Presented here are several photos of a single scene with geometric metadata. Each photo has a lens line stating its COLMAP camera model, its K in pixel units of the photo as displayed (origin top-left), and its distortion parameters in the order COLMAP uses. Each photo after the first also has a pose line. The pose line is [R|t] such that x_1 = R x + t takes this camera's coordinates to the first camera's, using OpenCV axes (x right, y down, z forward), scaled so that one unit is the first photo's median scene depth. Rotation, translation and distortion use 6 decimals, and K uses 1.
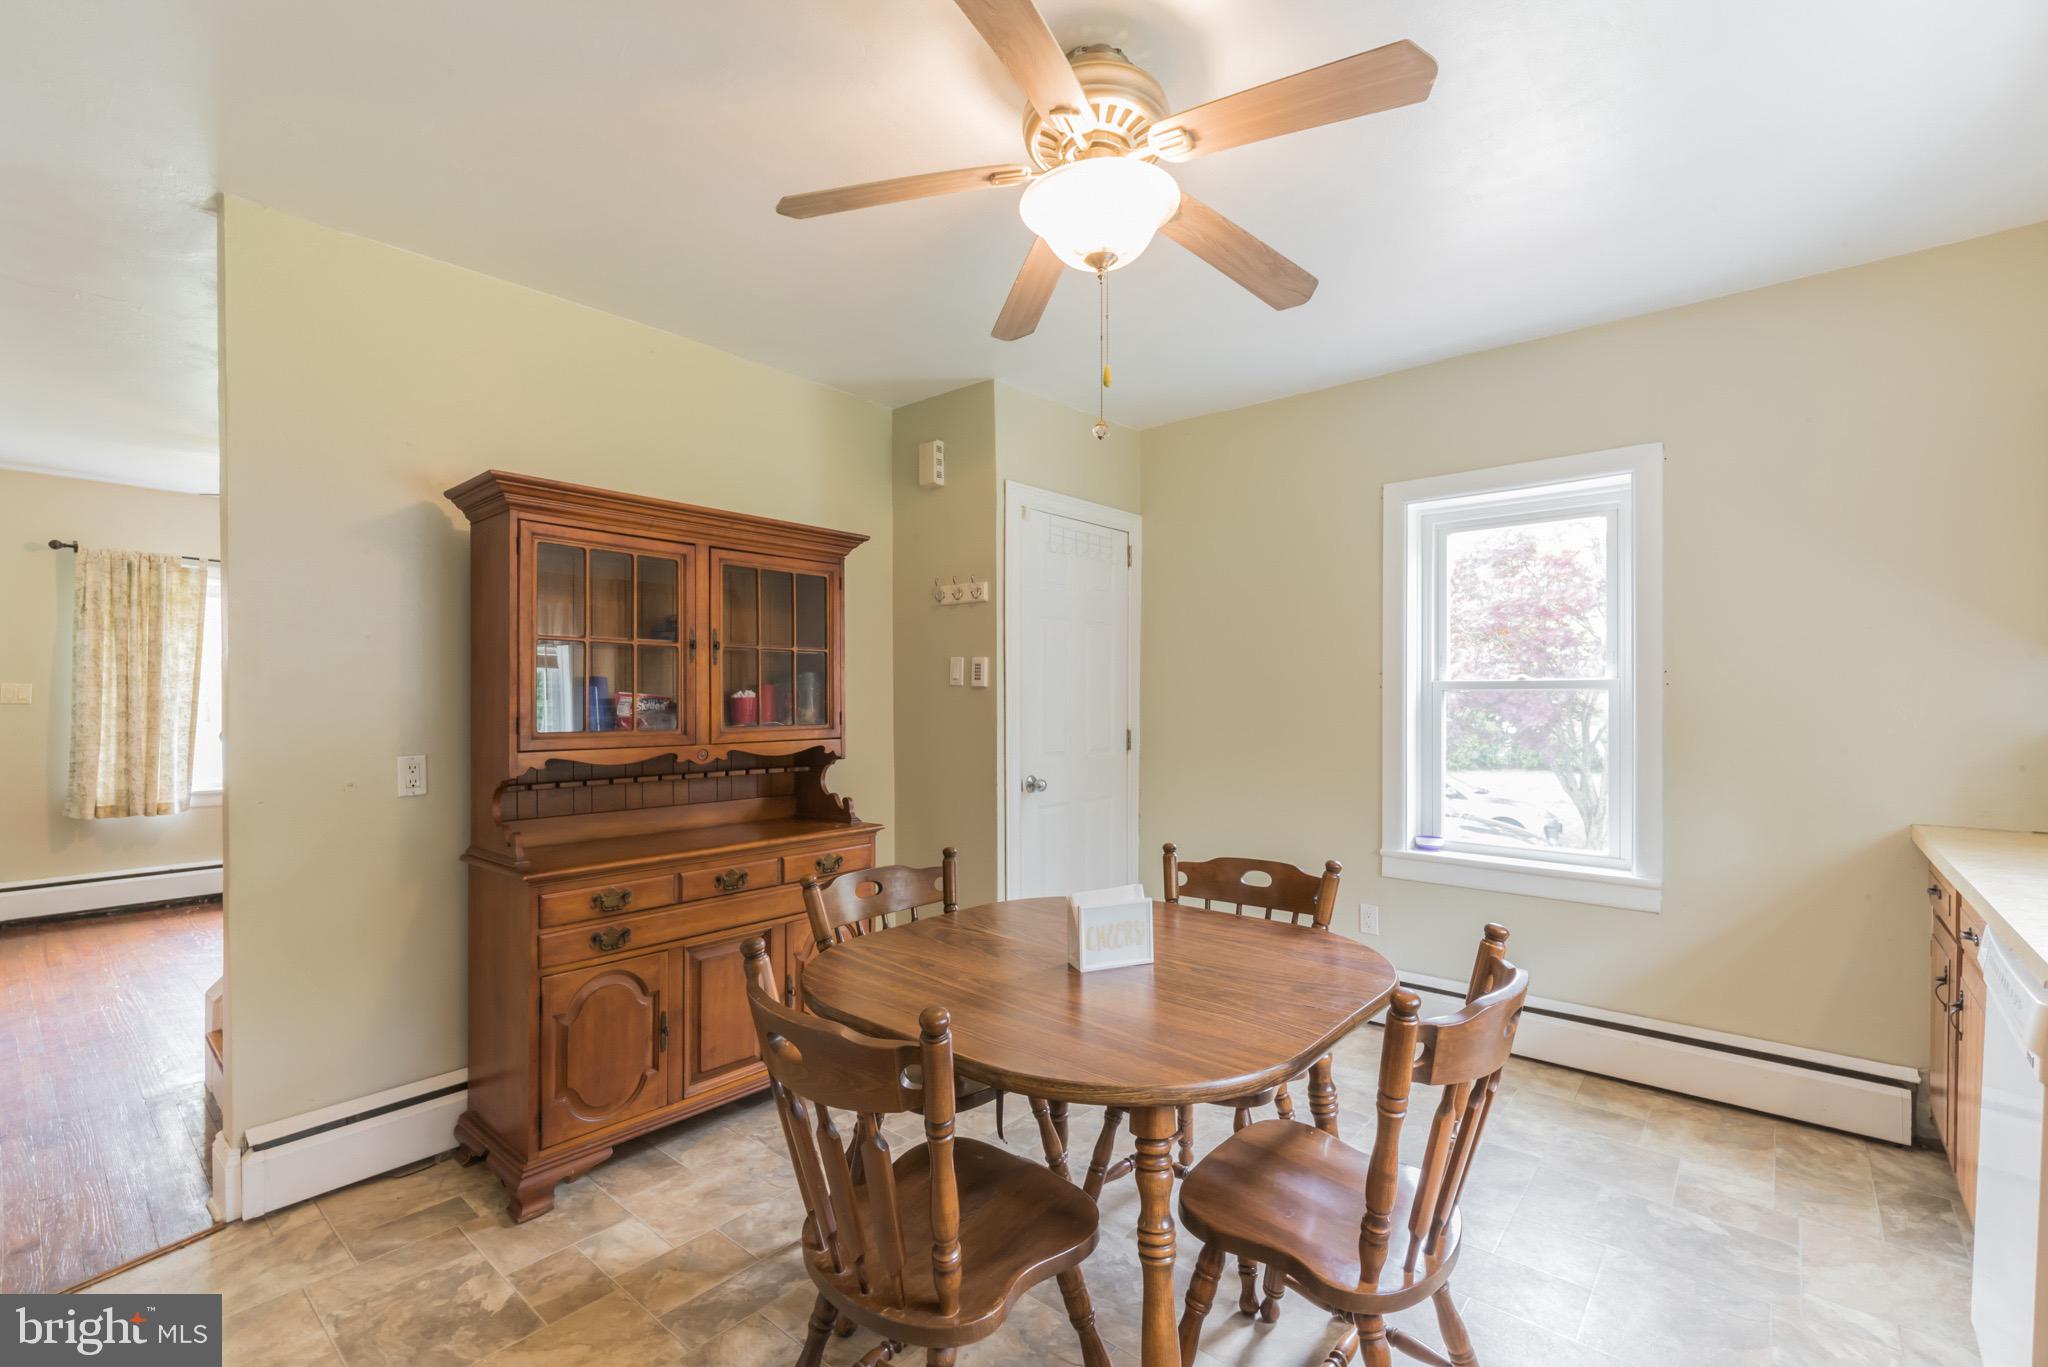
lens RADIAL K [[898.7, 0, 1025.0], [0, 898.7, 693.9], [0, 0, 1]] dist [0.011239, 0.000484]
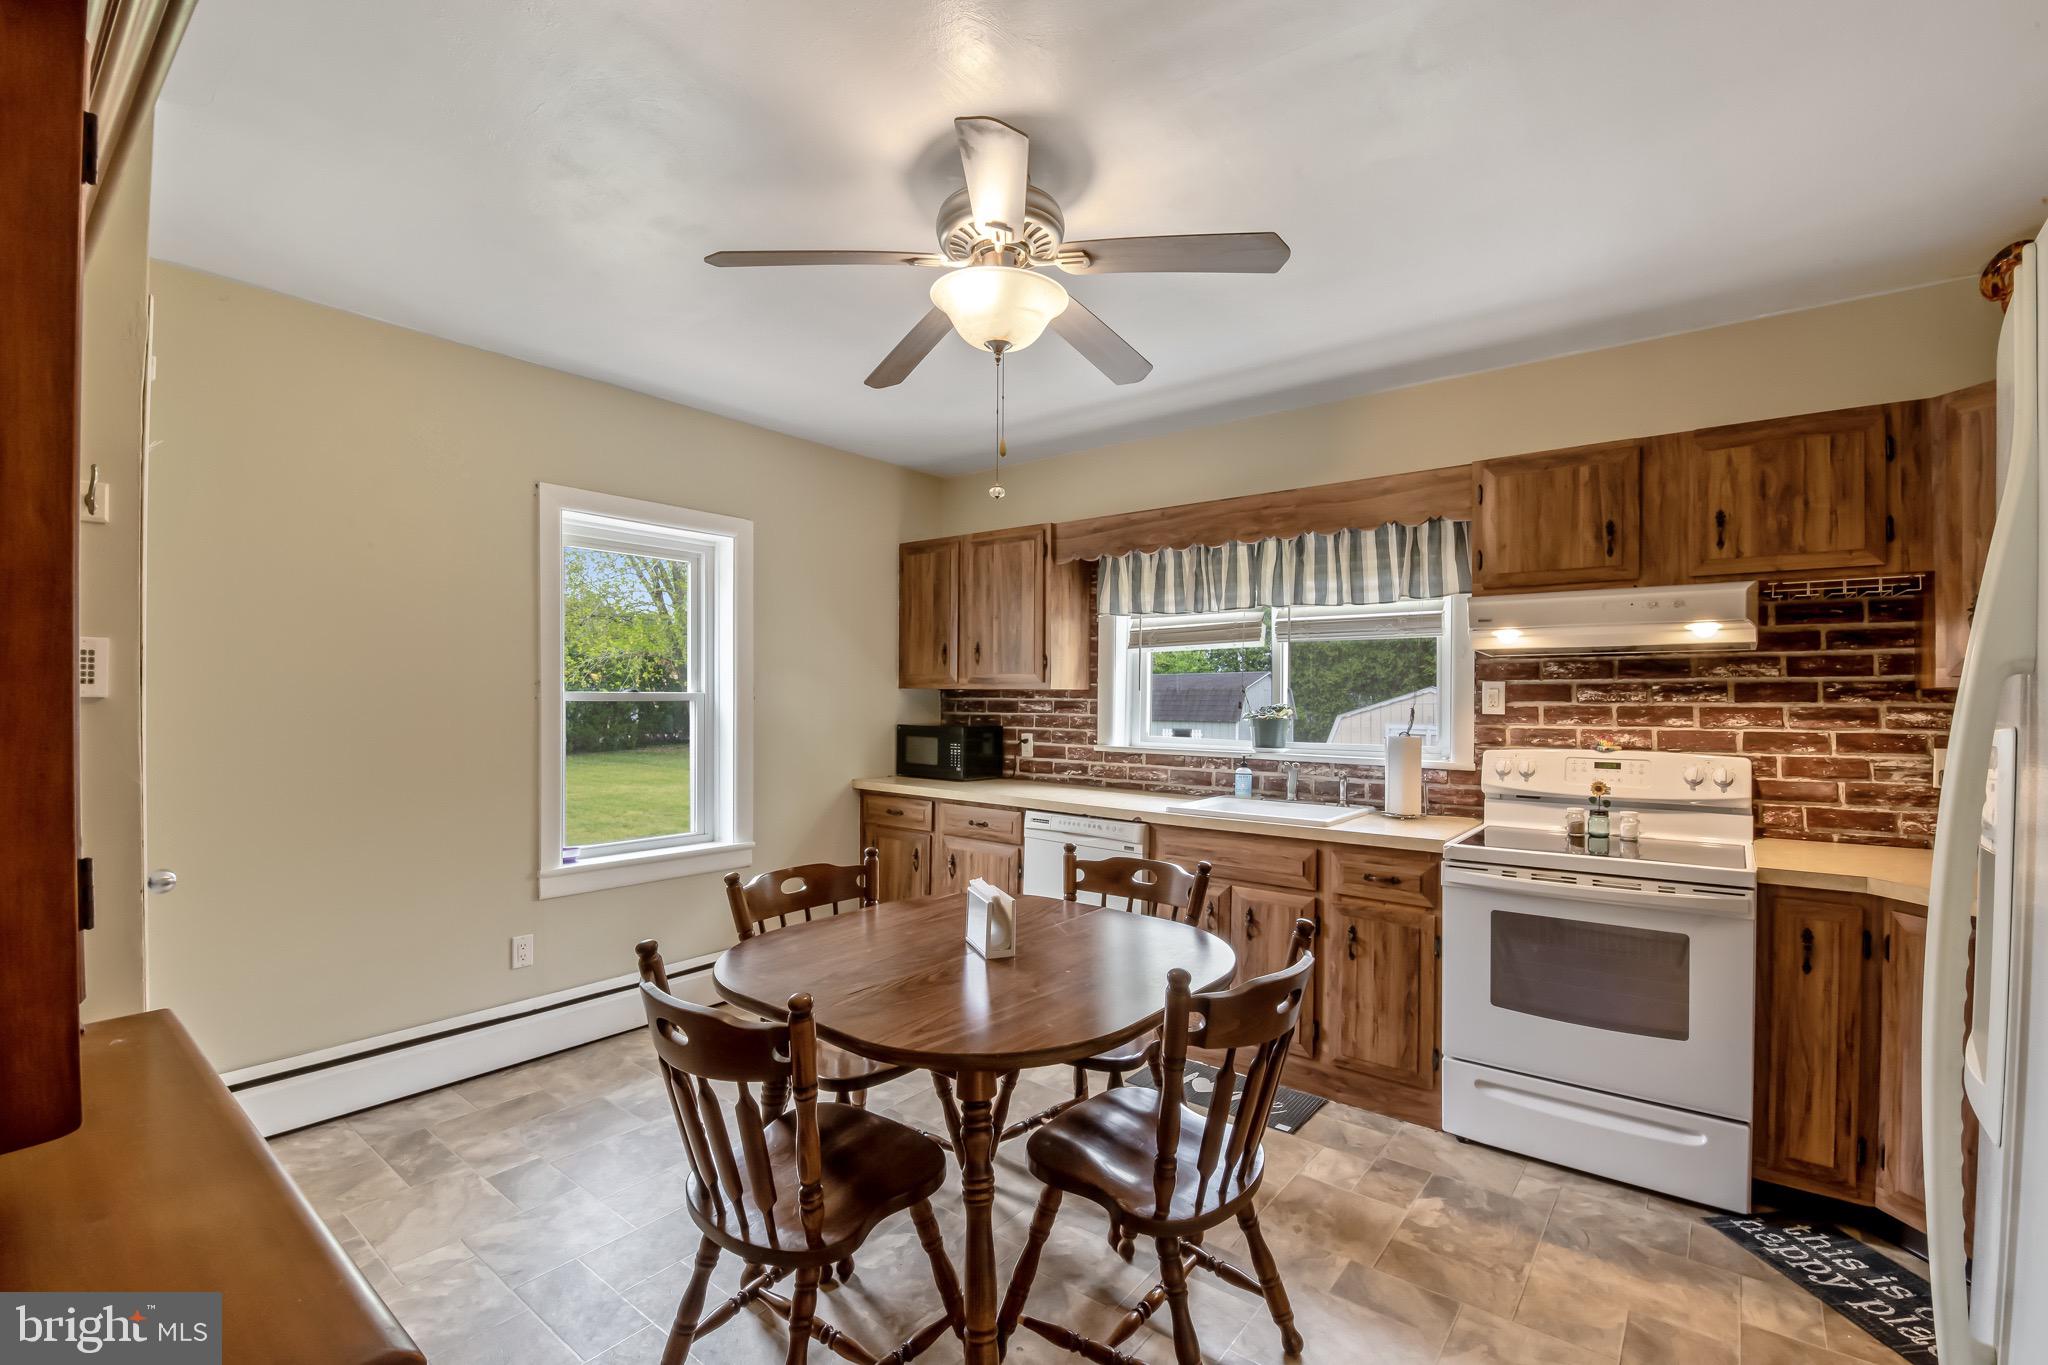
lens RADIAL K [[898.7, 0, 1046.5], [0, 898.7, 700.8], [0, 0, 1]] dist [0.011239, 0.000484]
pose [[-0.056272, -0.002734, 0.998412, -0.691277], [-0.007239, 0.999971, 0.002330, -0.013862], [-0.998389, -0.007097, -0.056291, 0.653851]]
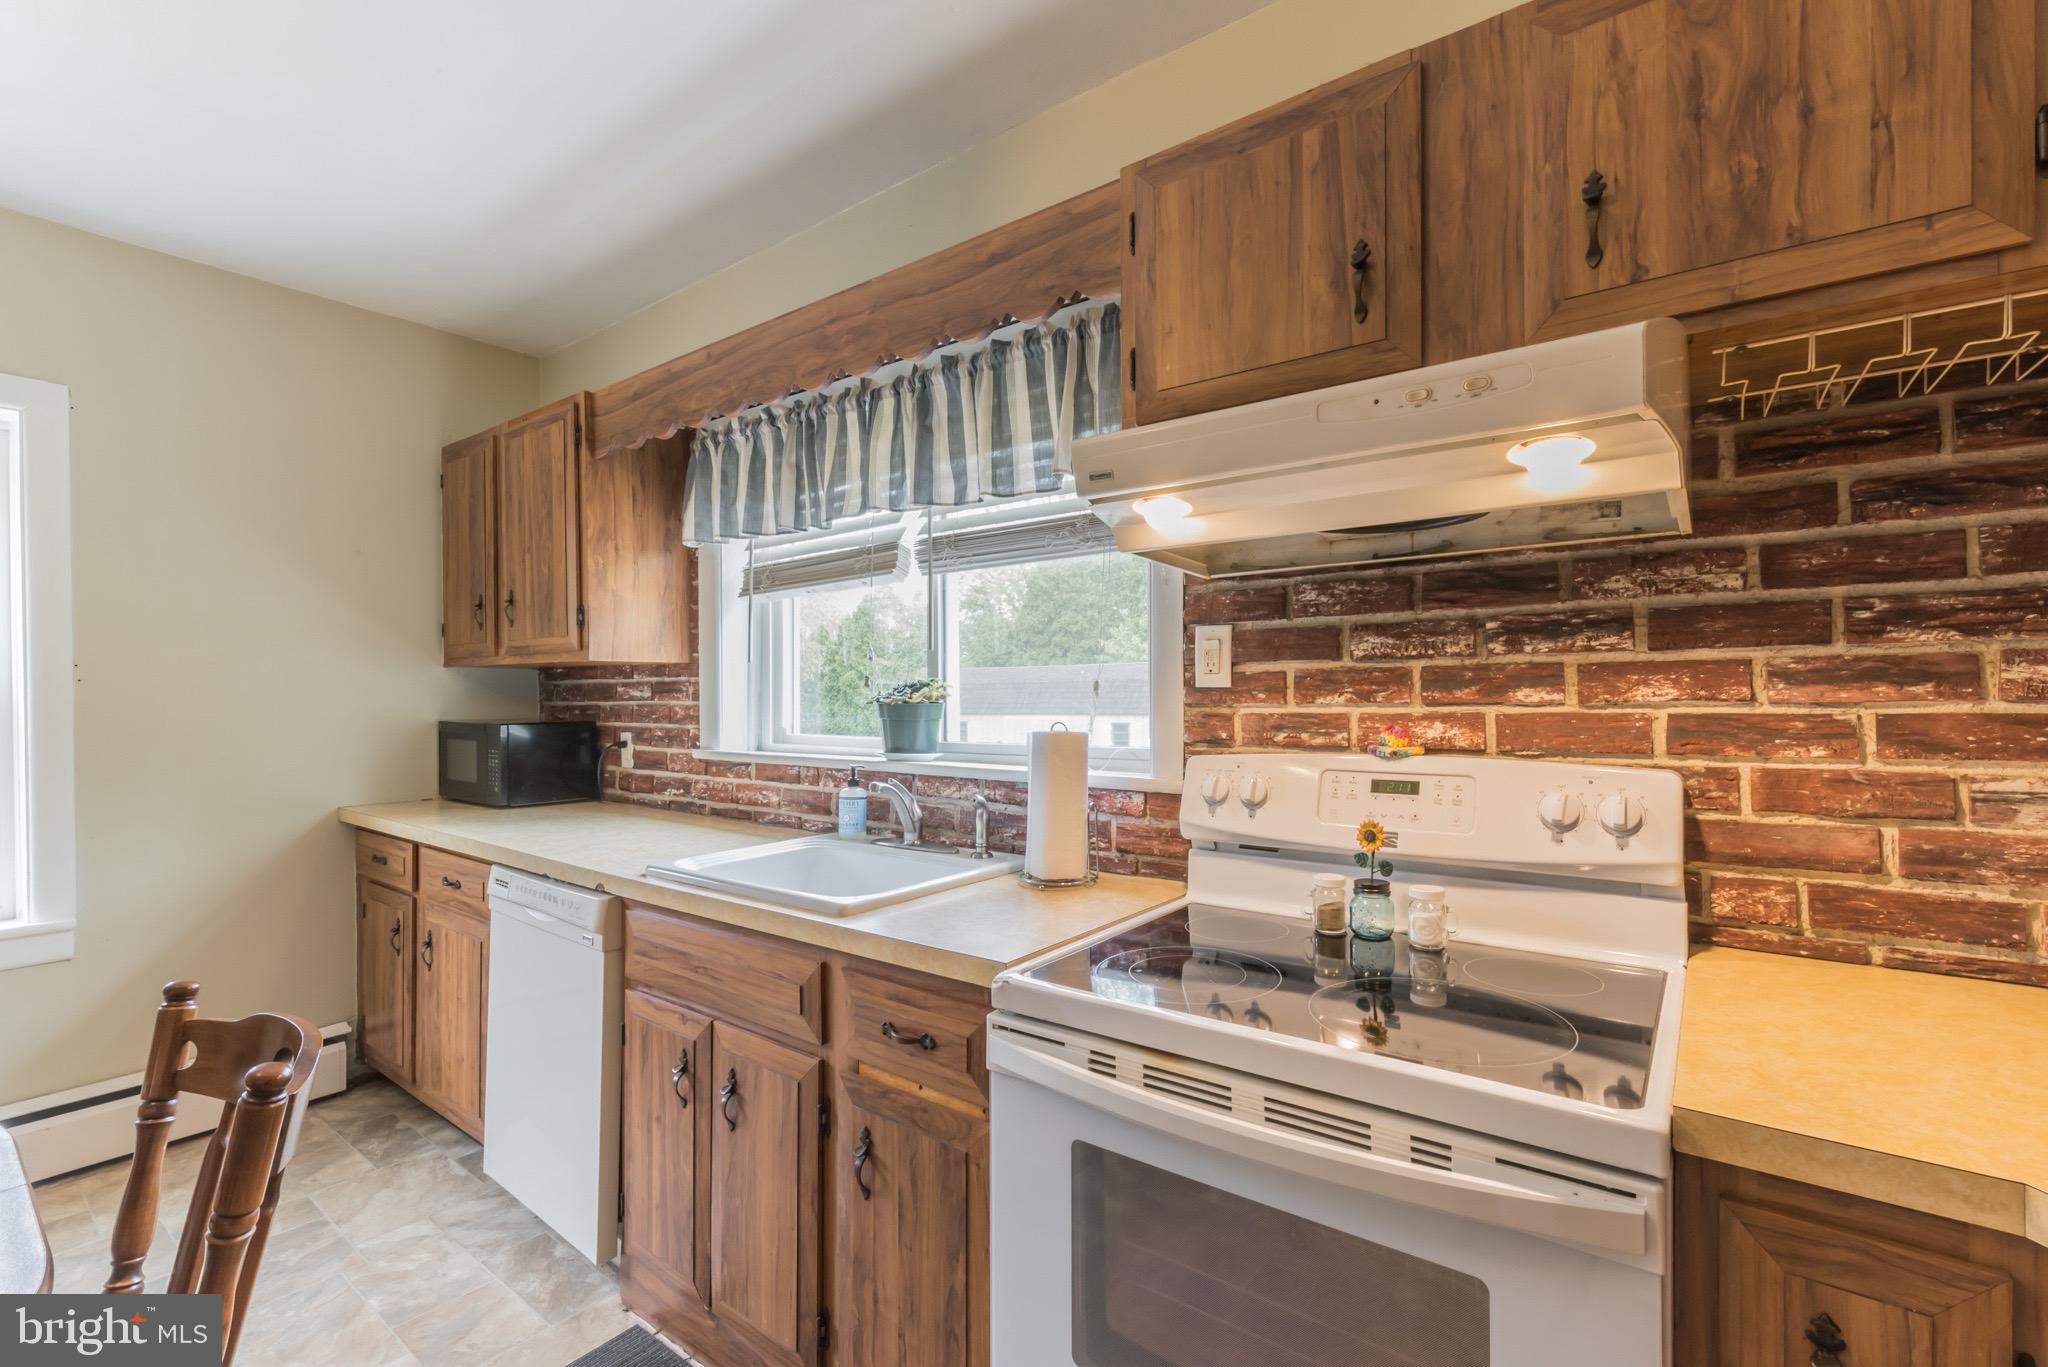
lens RADIAL K [[898.7, 0, 1034.0], [0, 898.7, 698.4], [0, 0, 1]] dist [0.011239, 0.000484]
pose [[-0.055603, -0.004065, 0.998445, -0.177277], [0.003943, 0.999983, 0.004291, 0.006060], [-0.998445, 0.004175, -0.055586, 0.176199]]
